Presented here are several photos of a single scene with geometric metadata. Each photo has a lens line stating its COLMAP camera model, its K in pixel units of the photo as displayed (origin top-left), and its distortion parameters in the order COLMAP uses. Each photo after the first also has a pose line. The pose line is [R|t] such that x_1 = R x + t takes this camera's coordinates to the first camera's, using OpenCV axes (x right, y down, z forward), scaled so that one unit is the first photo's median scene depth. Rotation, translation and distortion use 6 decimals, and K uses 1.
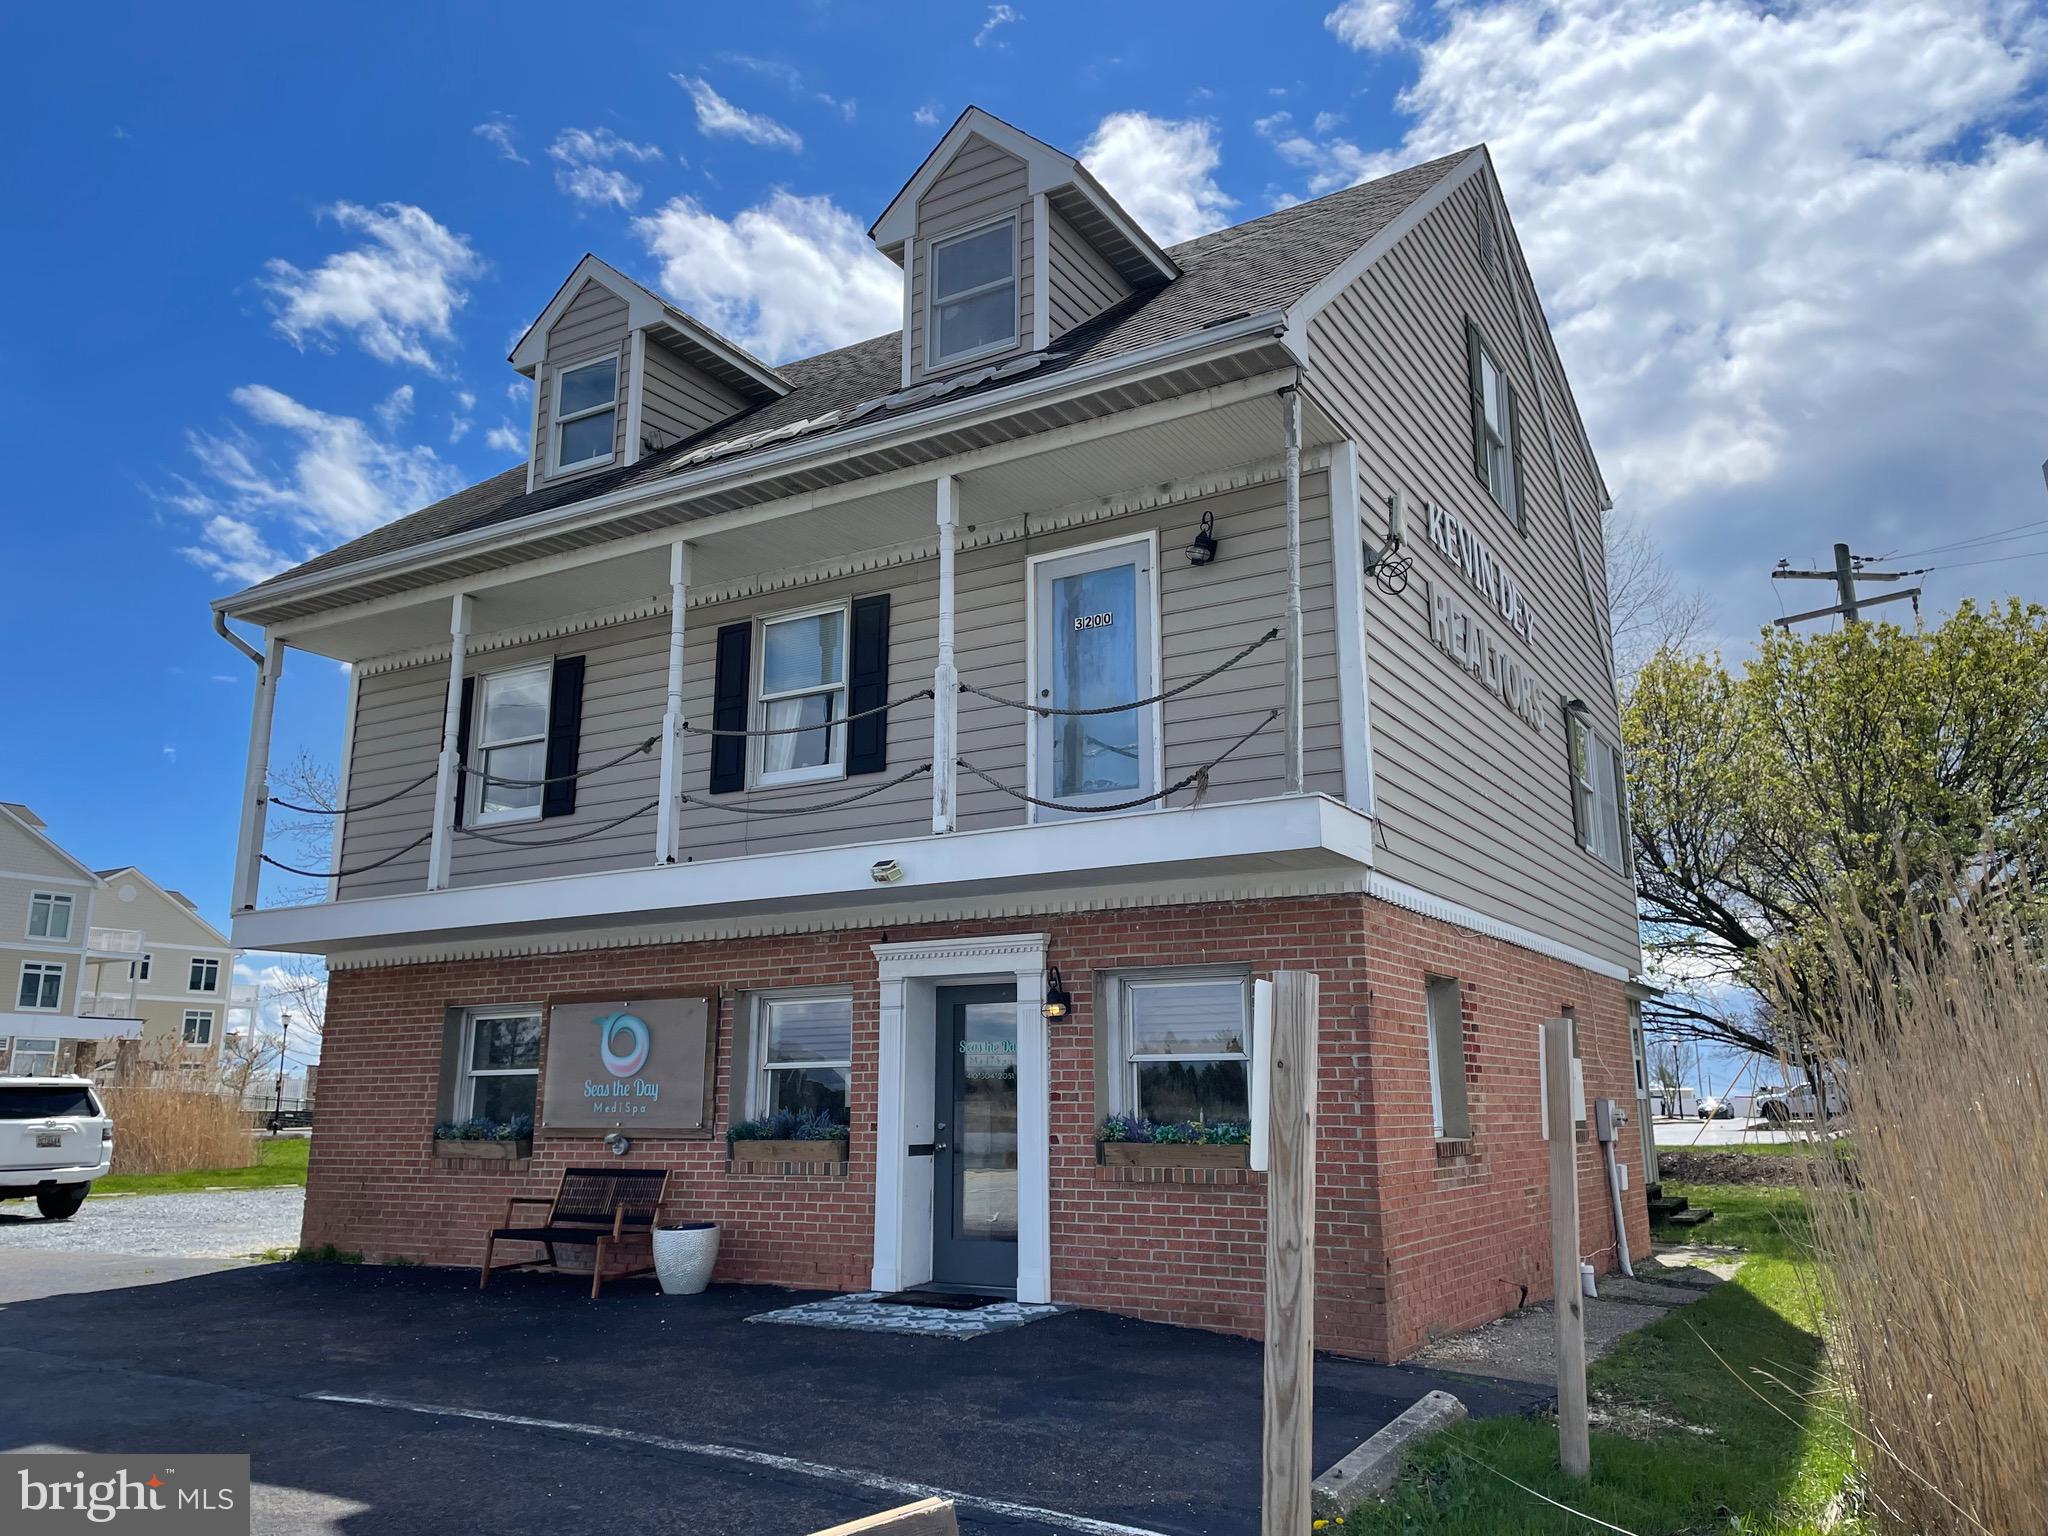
lens RADIAL K [[1576.2, 0, 1029.3], [0, 1576.2, 744.5], [0, 0, 1]] dist [0.103698, -0.144674]
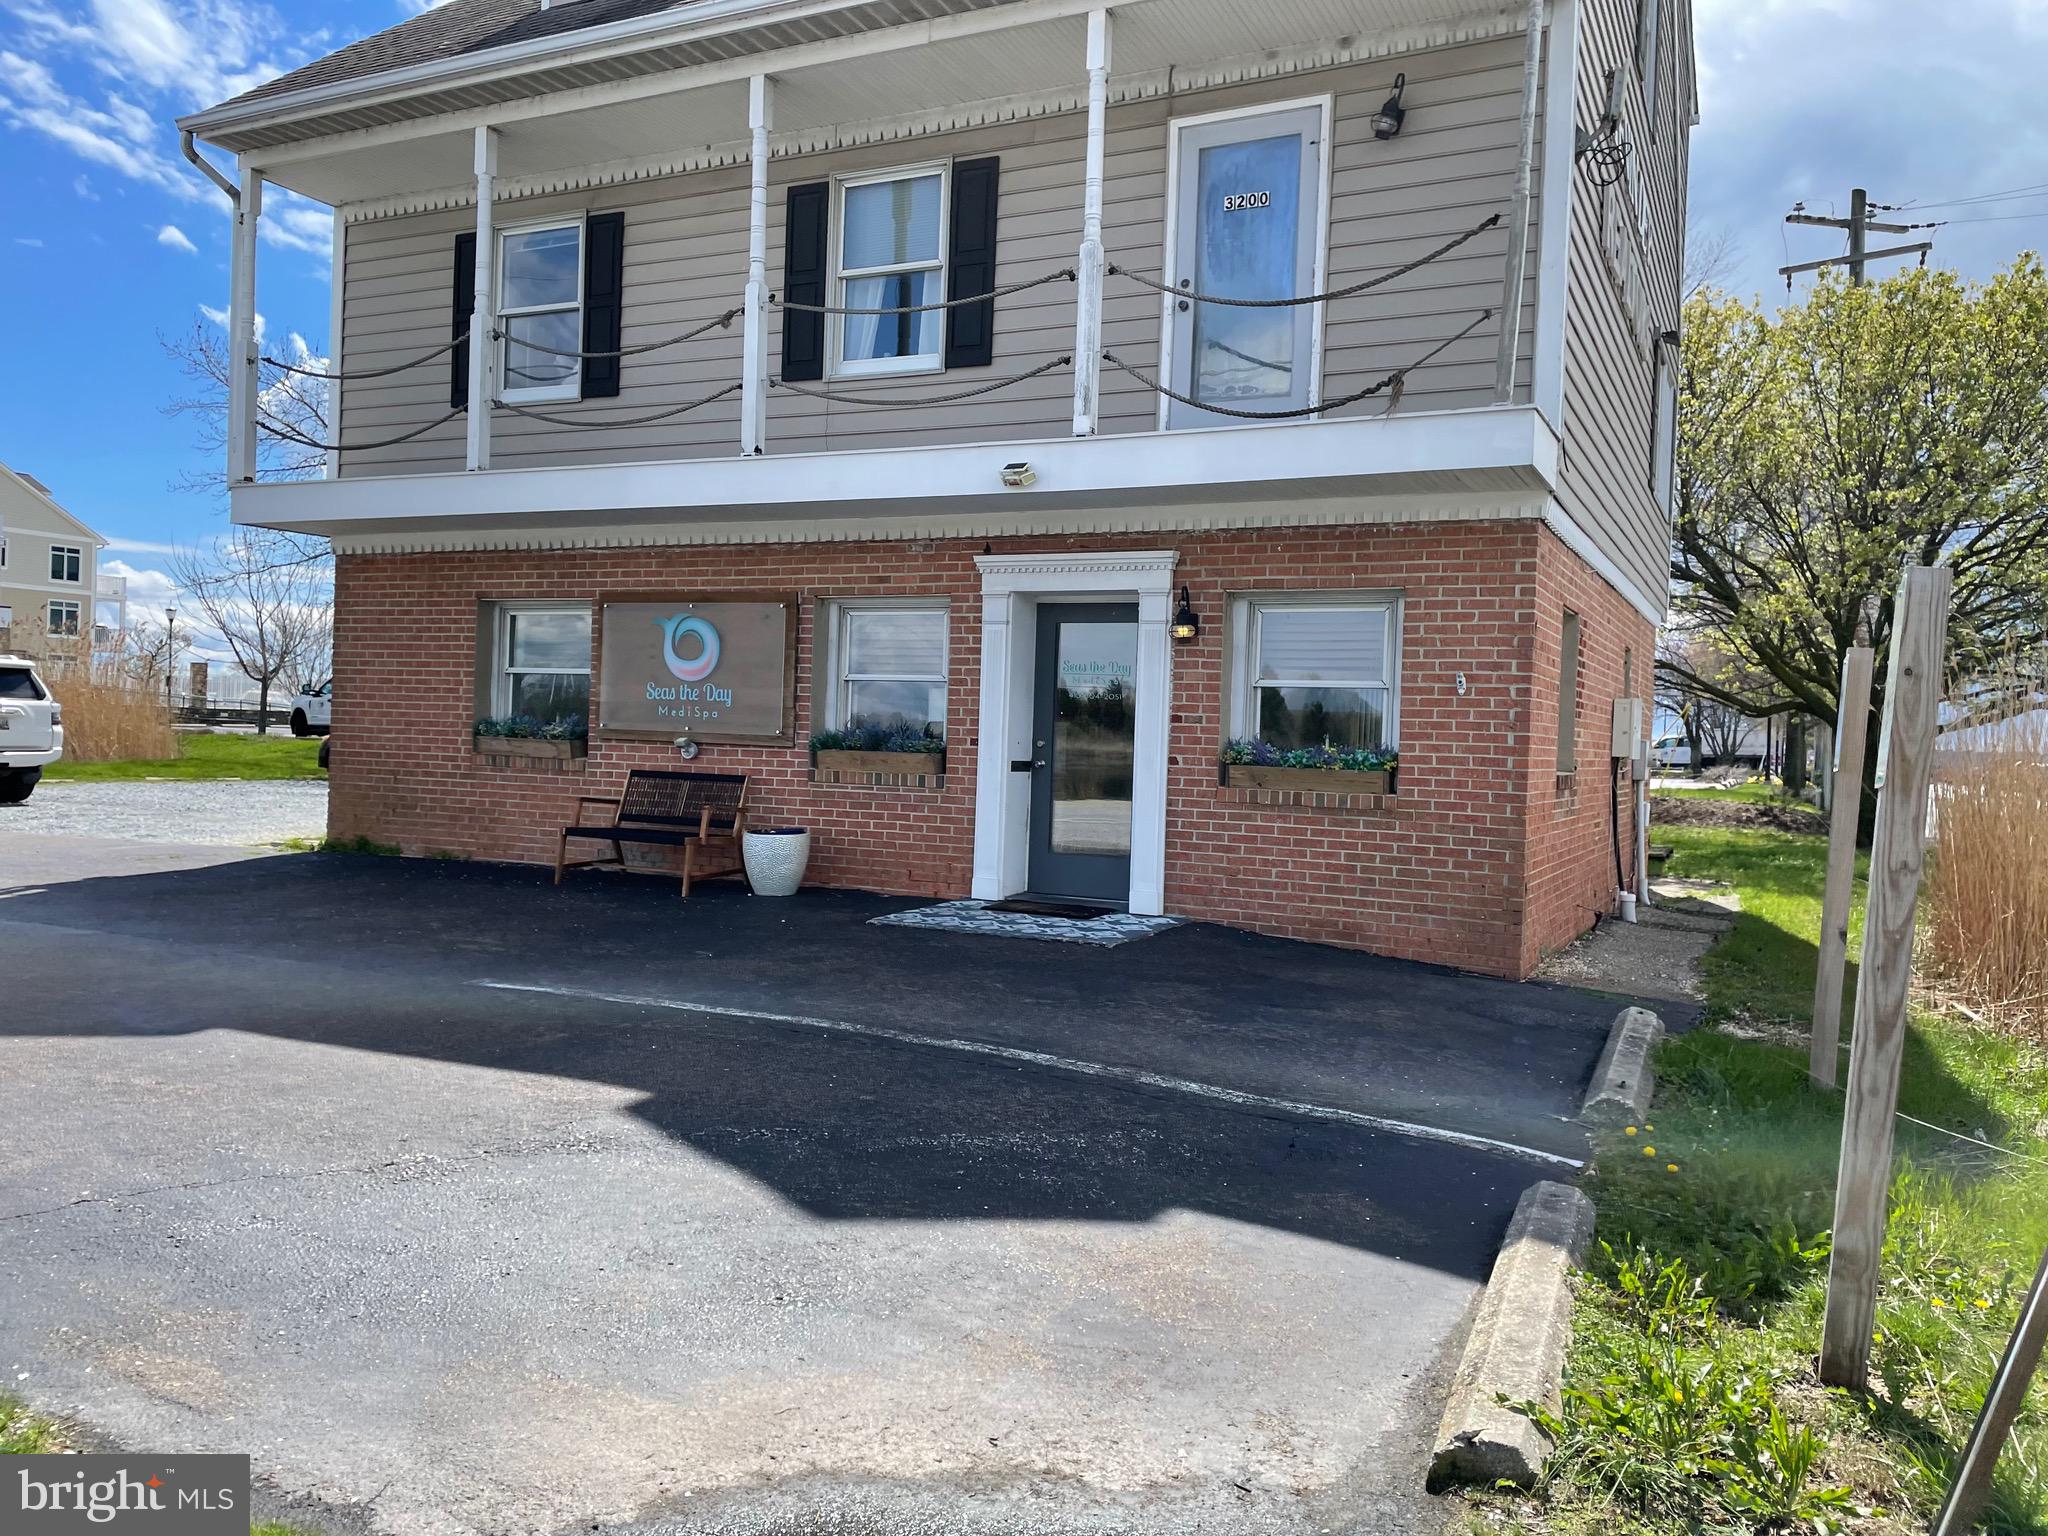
lens RADIAL K [[1561.5, 0, 1028.8], [0, 1561.5, 769.4], [0, 0, 1]] dist [0.133080, -0.194629]
pose [[0.995688, 0.035146, 0.085849, -0.138220], [-0.054834, 0.969451, 0.239079, 0.024033], [-0.074824, -0.242756, 0.967198, 0.058643]]
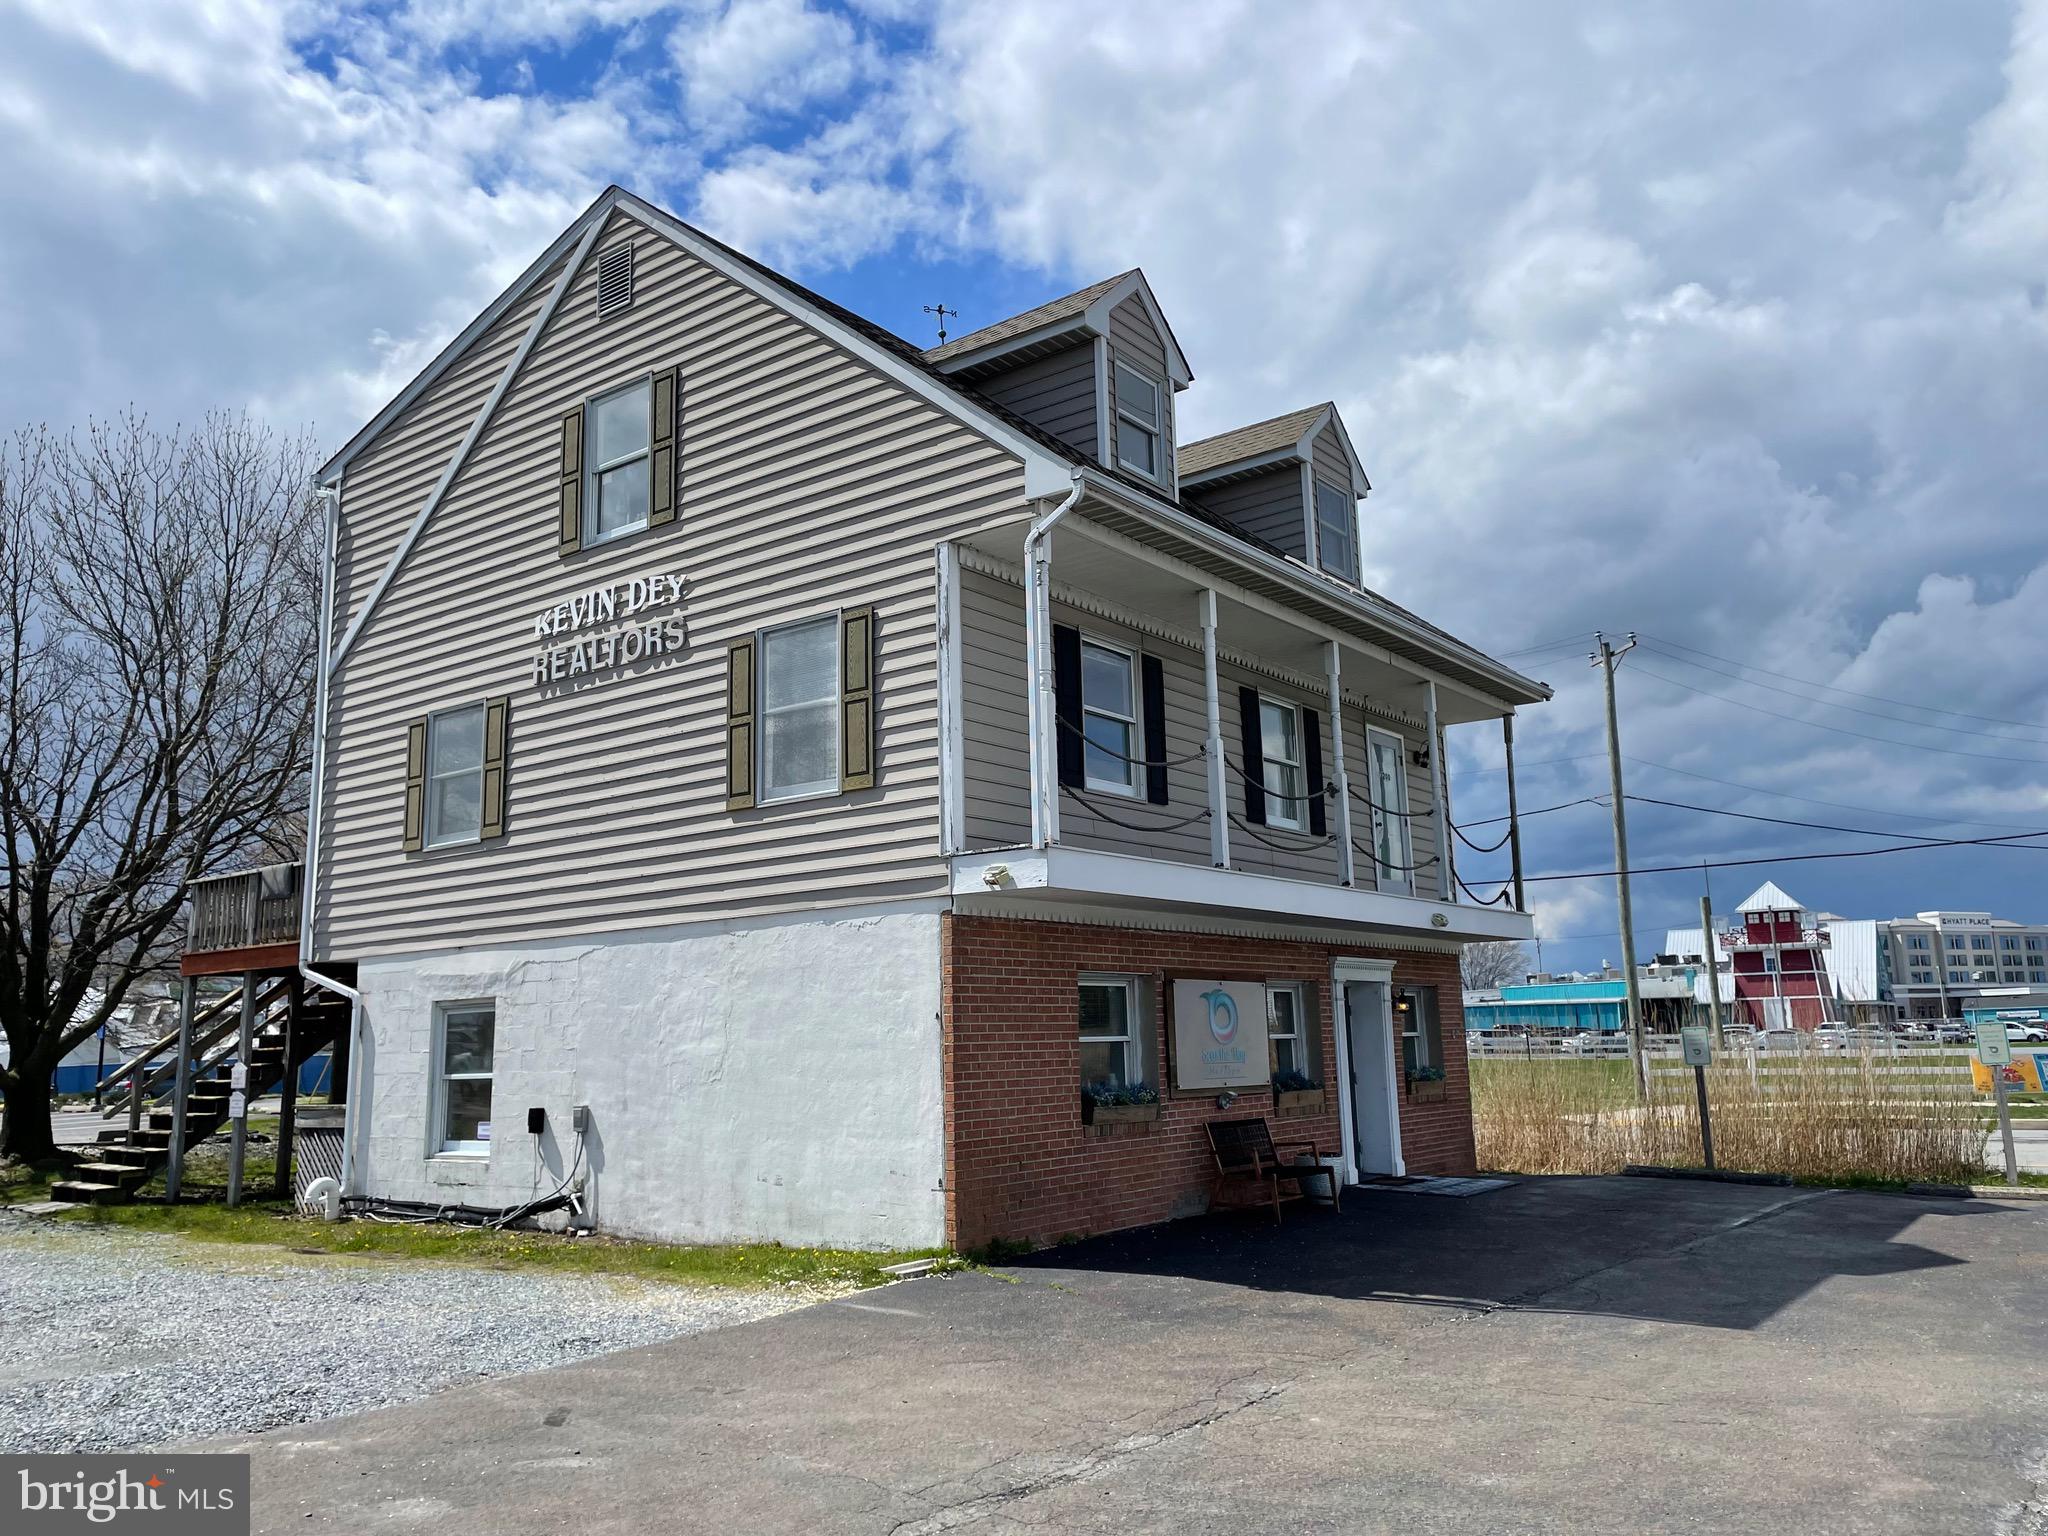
lens RADIAL K [[1490.2, 0, 1024.9], [0, 1490.2, 765.5], [0, 0, 1]] dist [0.078745, -0.083829]
pose [[0.114531, 0.180269, 0.976927, -1.473126], [-0.200998, 0.967264, -0.154922, 0.220657], [-0.972873, -0.178617, 0.147015, 1.067013]]
